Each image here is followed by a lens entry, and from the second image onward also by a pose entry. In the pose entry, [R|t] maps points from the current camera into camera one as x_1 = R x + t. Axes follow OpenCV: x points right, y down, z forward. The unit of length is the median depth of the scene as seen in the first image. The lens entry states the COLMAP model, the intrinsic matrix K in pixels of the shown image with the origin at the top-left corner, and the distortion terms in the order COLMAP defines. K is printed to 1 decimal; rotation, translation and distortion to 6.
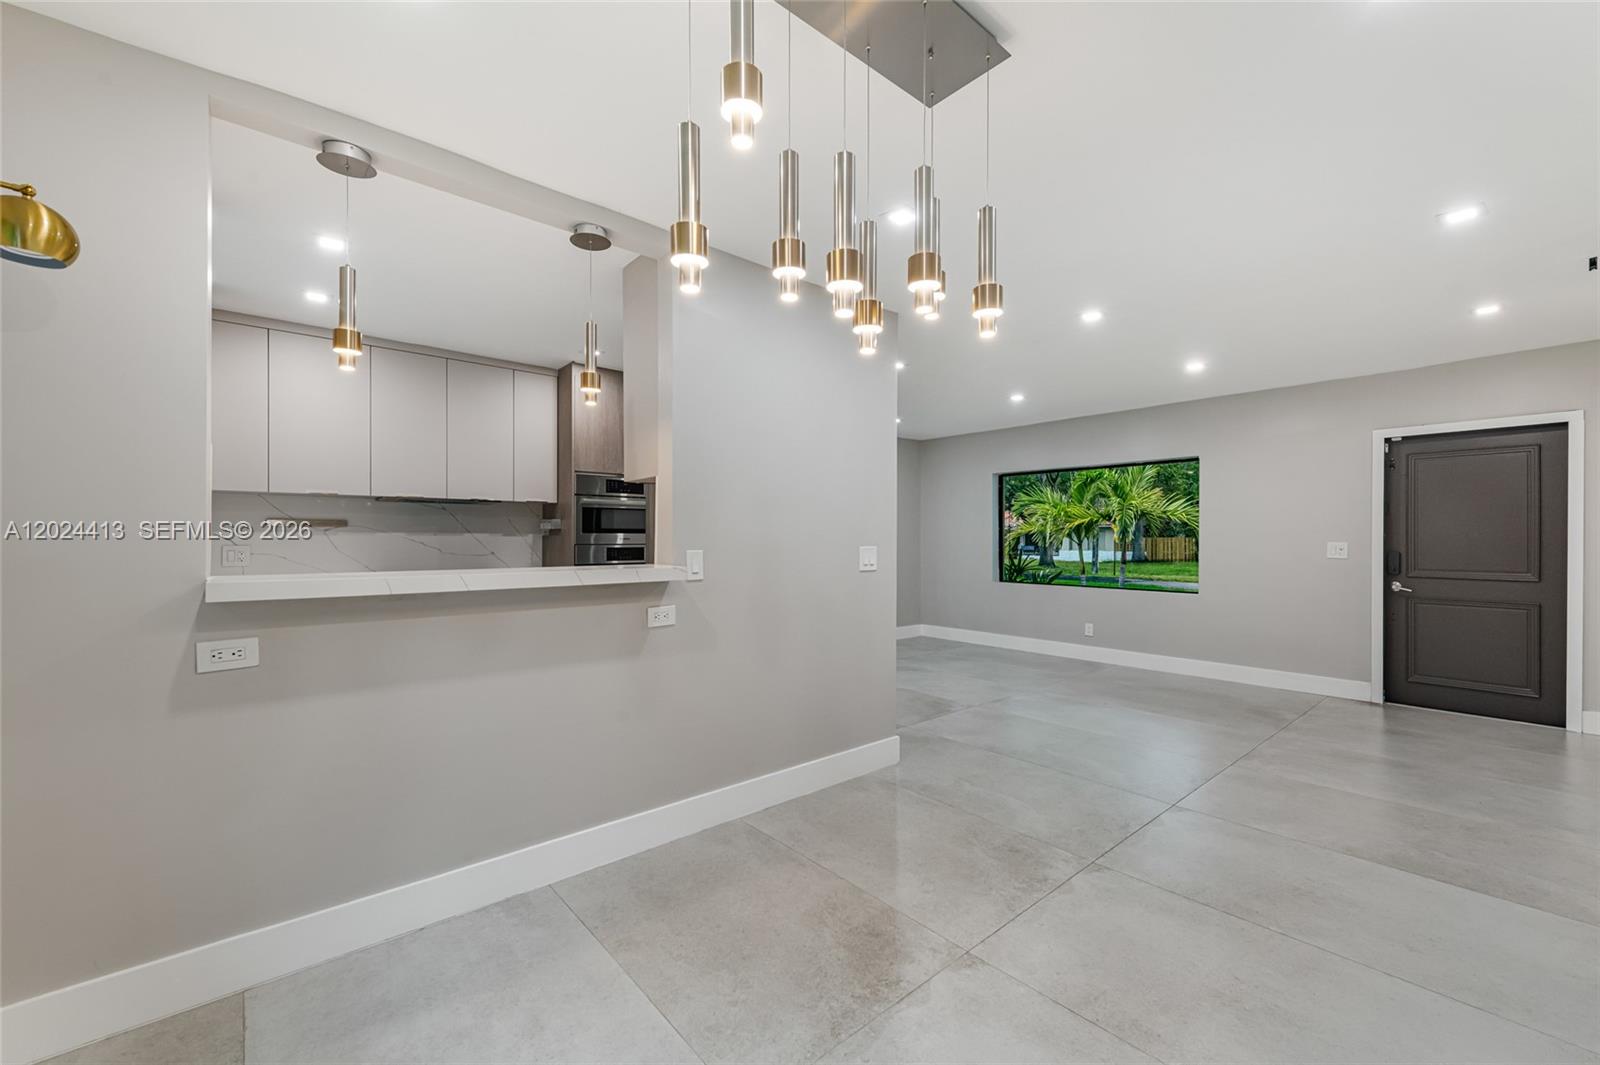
lens RADIAL K [[654.6, 0, 803.3], [0, 654.6, 535.6], [0, 0, 1]] dist [0.012607, -0.002562]
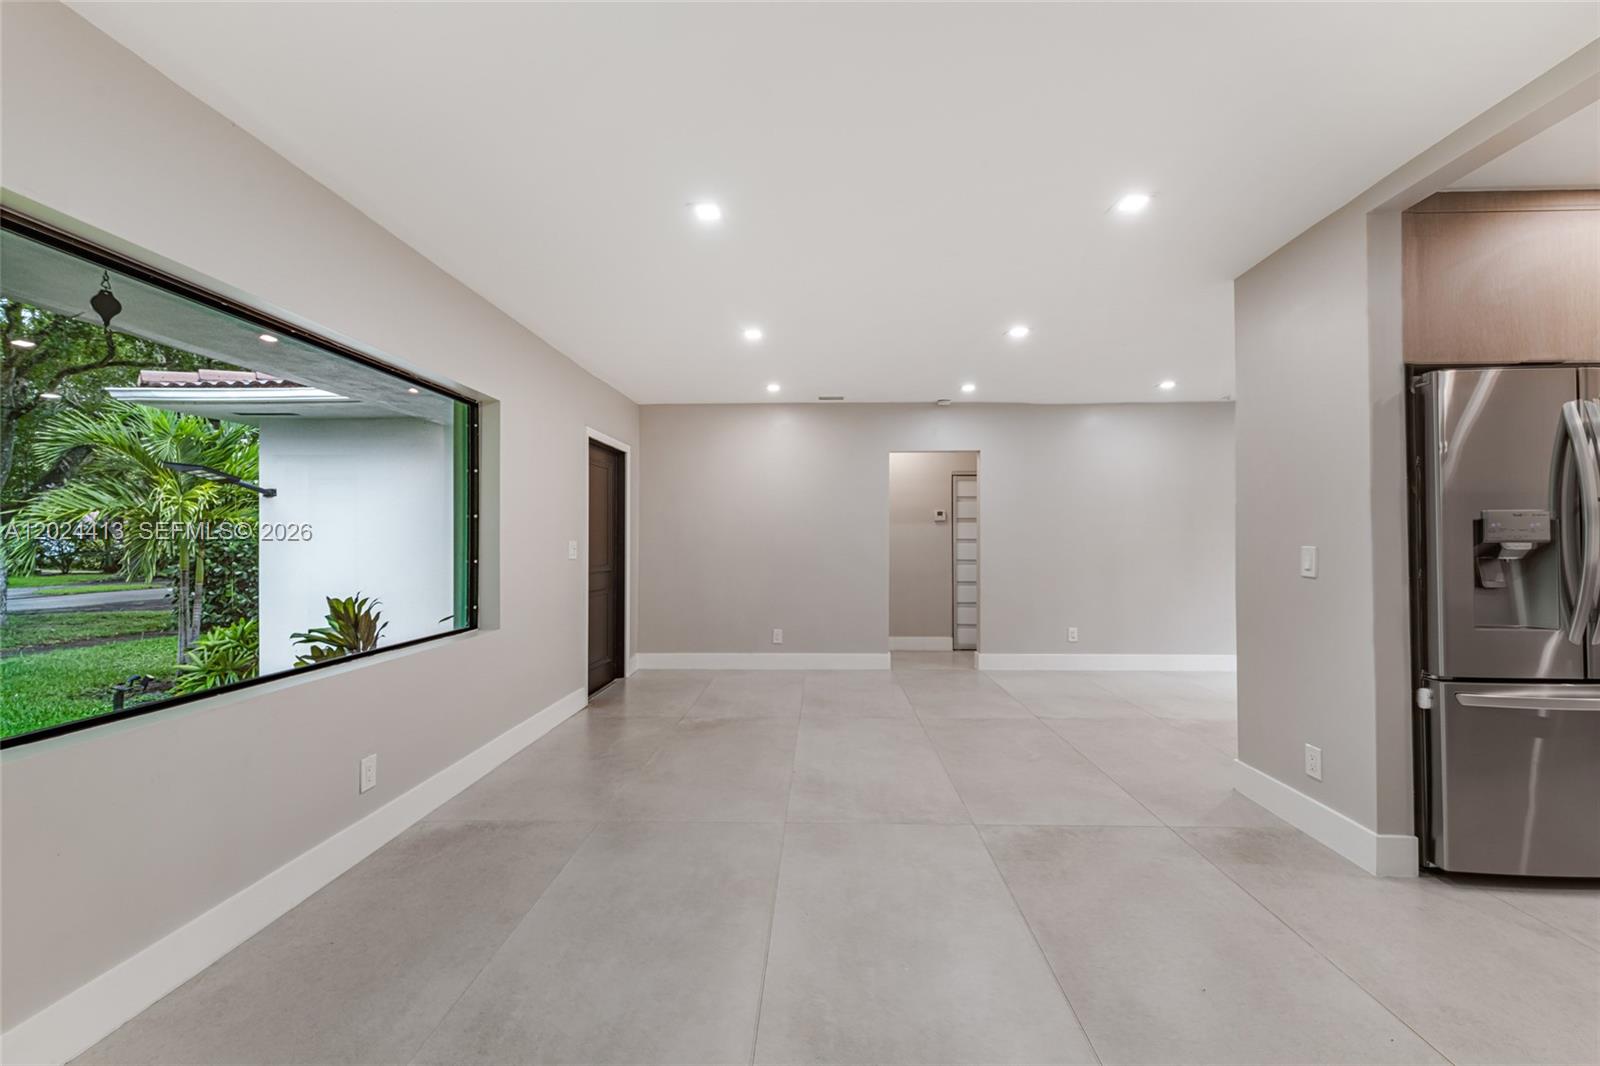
lens RADIAL K [[634.9, 0, 812.1], [0, 634.9, 531.8], [0, 0, 1]] dist [0.013941, -0.002924]
pose [[-0.743267, 0.007580, 0.668952, -0.008989], [-0.003041, 0.999887, -0.014708, 0.010822], [-0.668988, -0.012967, -0.743160, 1.541230]]
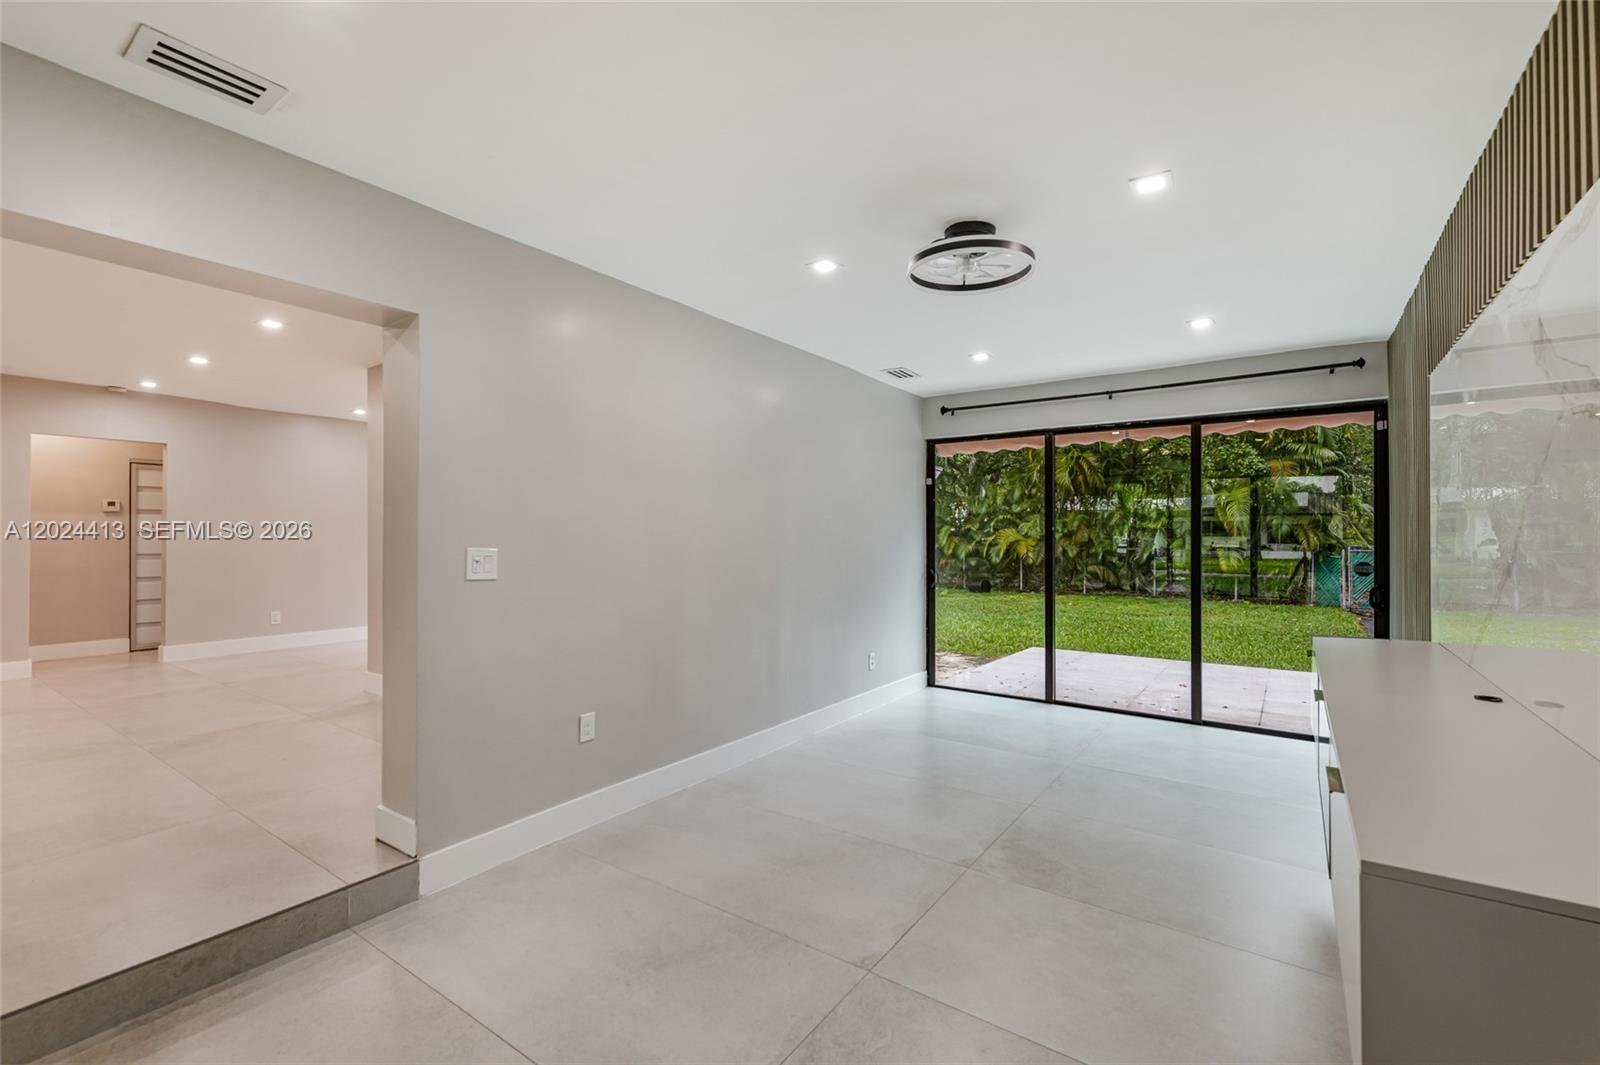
lens RADIAL K [[715.8, 0, 835.9], [0, 715.8, 535.3], [0, 0, 1]] dist [0.012775, -0.004132]
pose [[-0.968961, -0.002391, -0.247200, -0.339718], [-0.001982, 0.999996, -0.001906, 0.012374], [0.247204, -0.001357, -0.968963, 2.085551]]
